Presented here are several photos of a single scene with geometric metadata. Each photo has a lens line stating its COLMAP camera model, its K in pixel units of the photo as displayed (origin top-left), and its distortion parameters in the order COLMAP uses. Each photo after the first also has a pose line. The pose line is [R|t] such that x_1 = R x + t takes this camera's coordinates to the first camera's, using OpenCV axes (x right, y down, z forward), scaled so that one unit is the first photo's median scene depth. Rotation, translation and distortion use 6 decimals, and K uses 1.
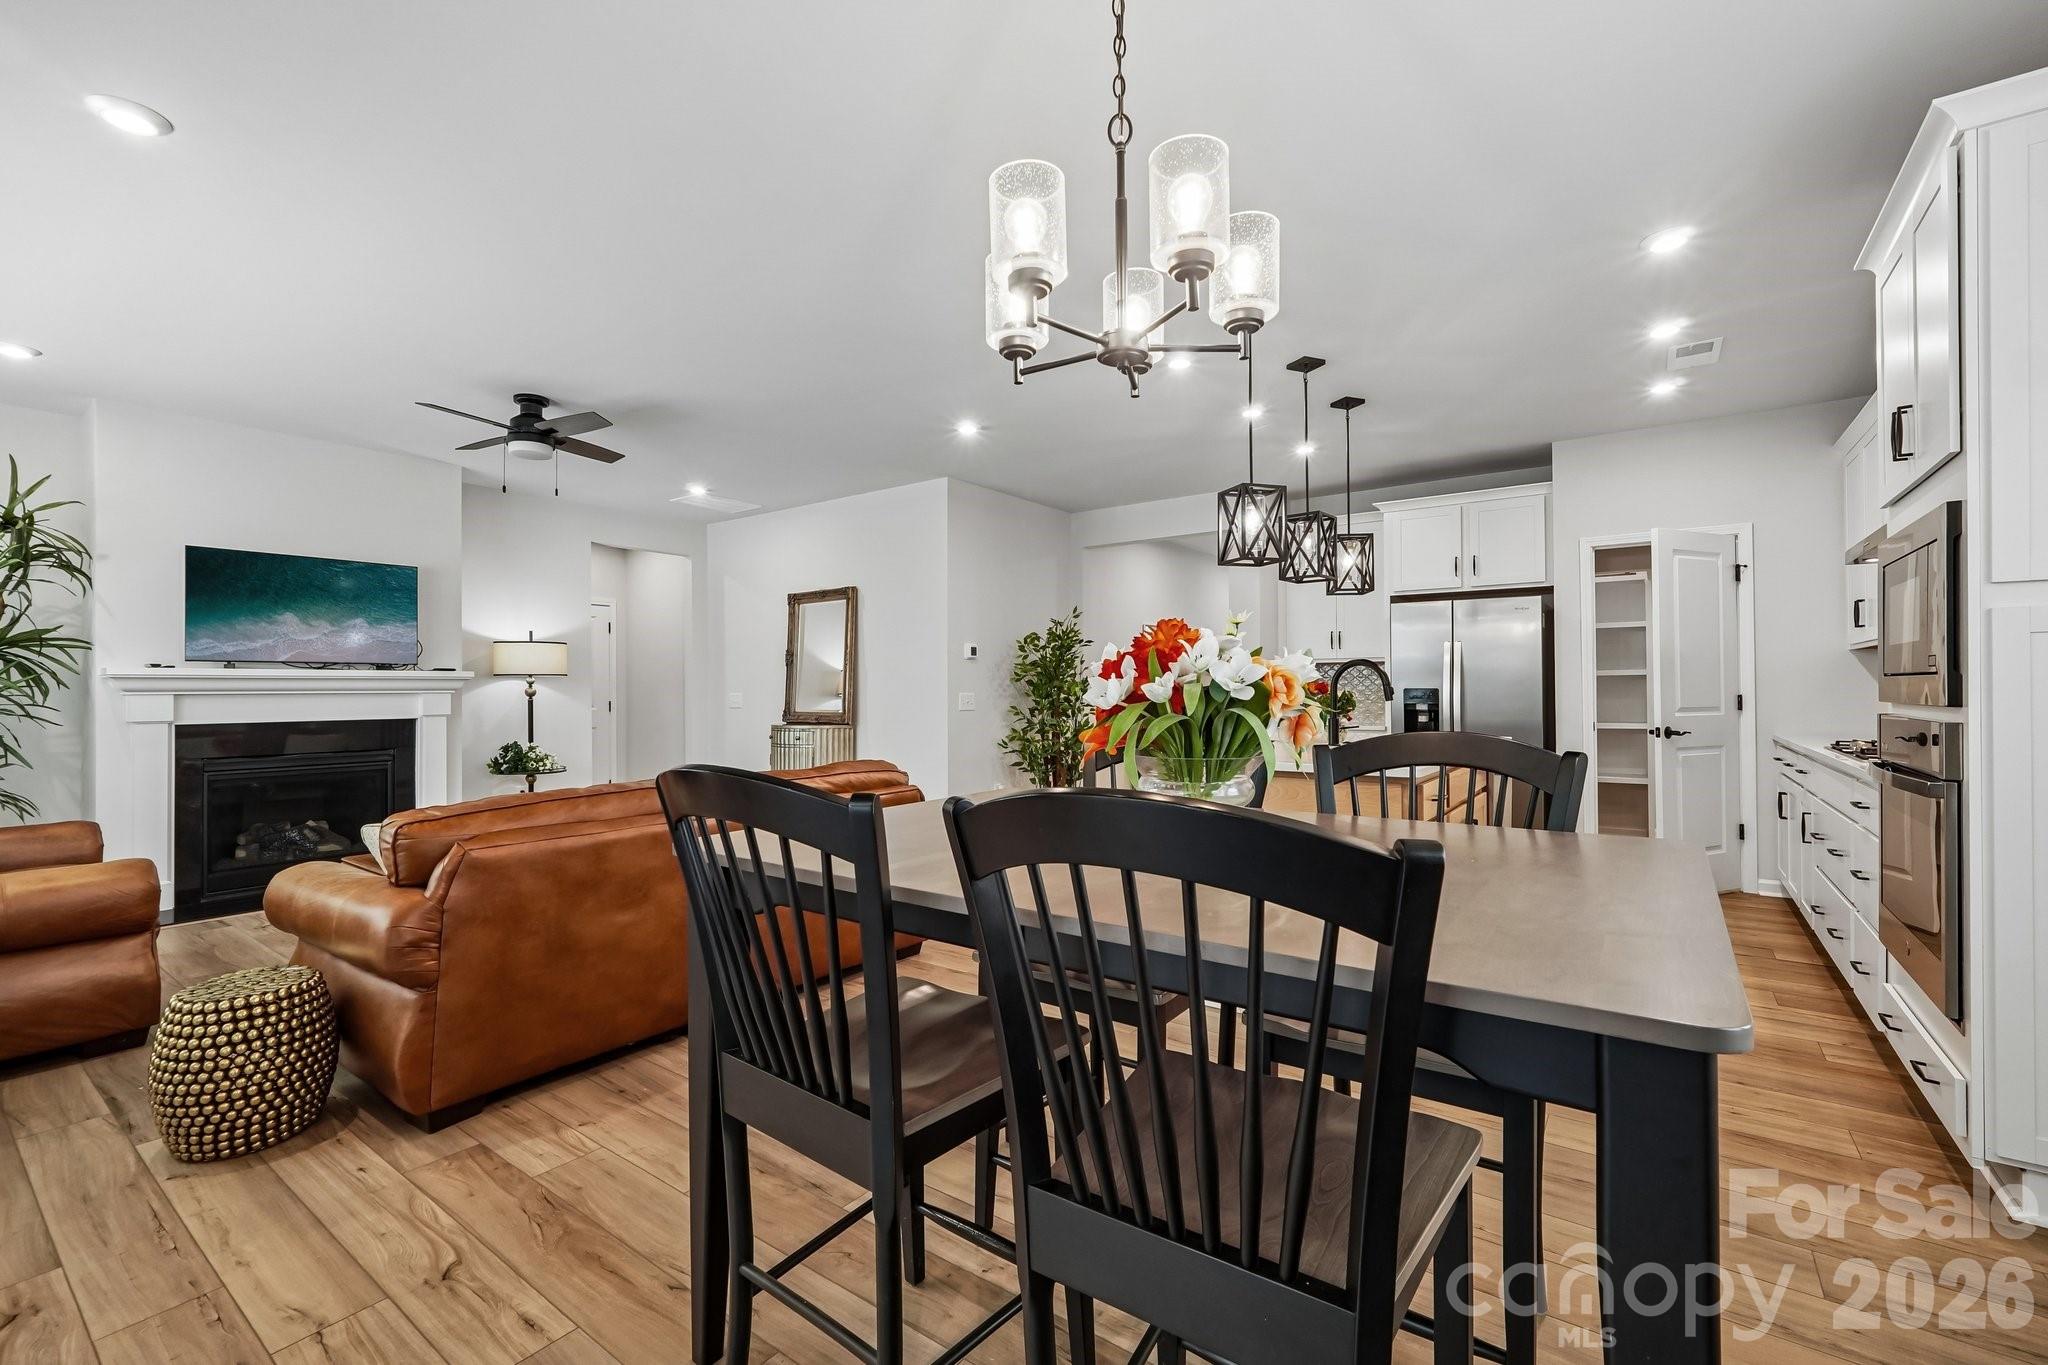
lens RADIAL K [[878.8, 0, 1024.9], [0, 878.8, 685.8], [0, 0, 1]] dist [-0.010040, 0.002233]
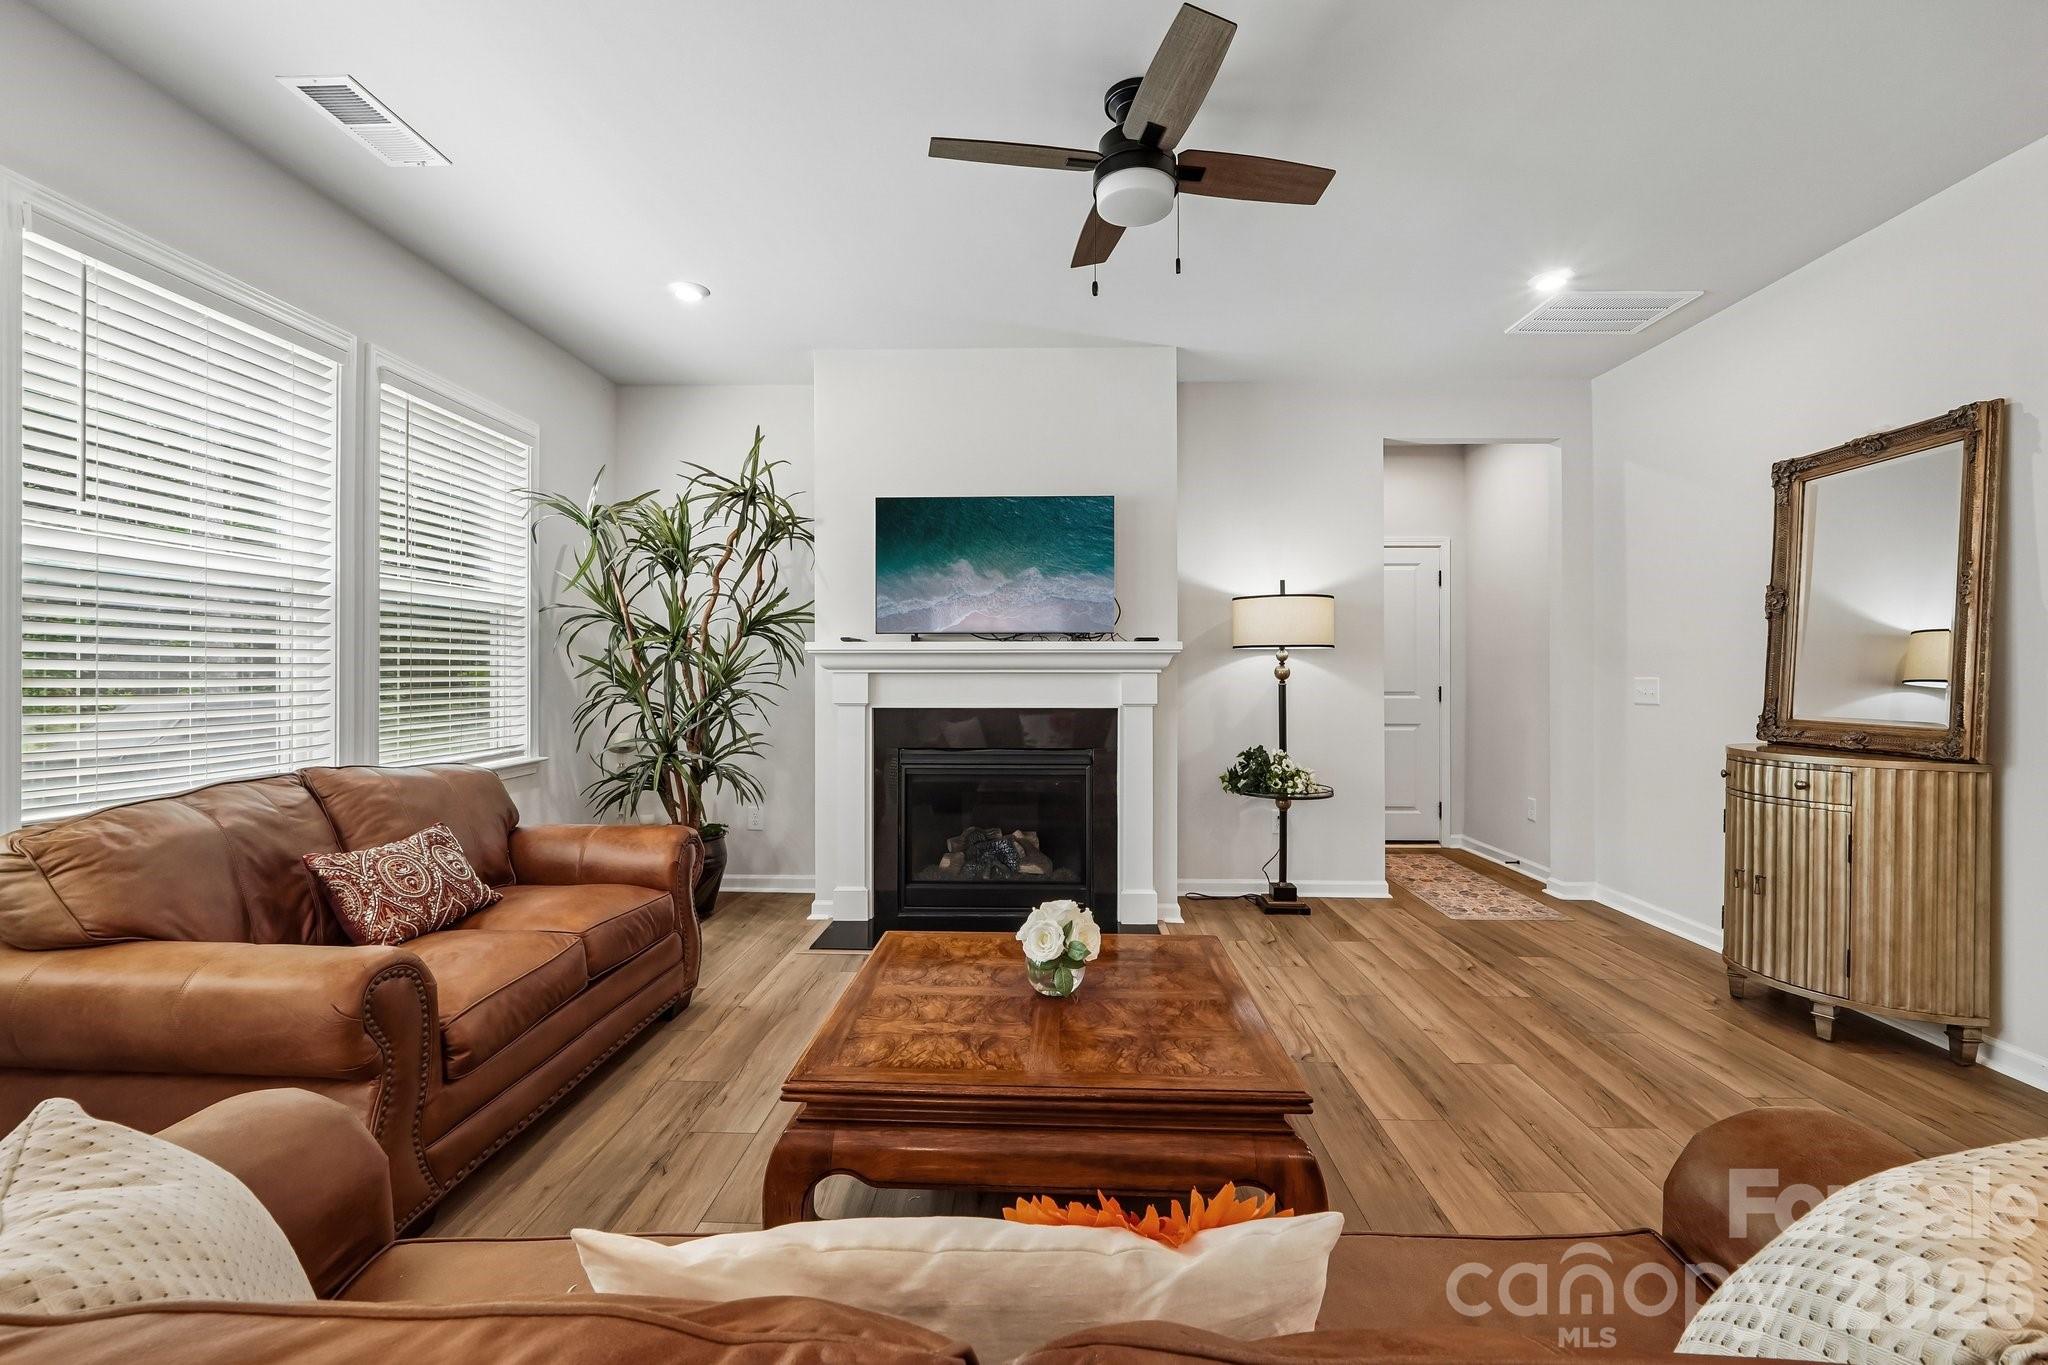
lens RADIAL K [[878.8, 0, 1020.5], [0, 878.8, 668.0], [0, 0, 1]] dist [-0.010040, 0.002233]
pose [[0.563756, 0.004206, -0.825931, -0.127217], [-0.001314, 0.999990, 0.004196, 0.001064], [0.825940, -0.001280, 0.563756, 0.464461]]
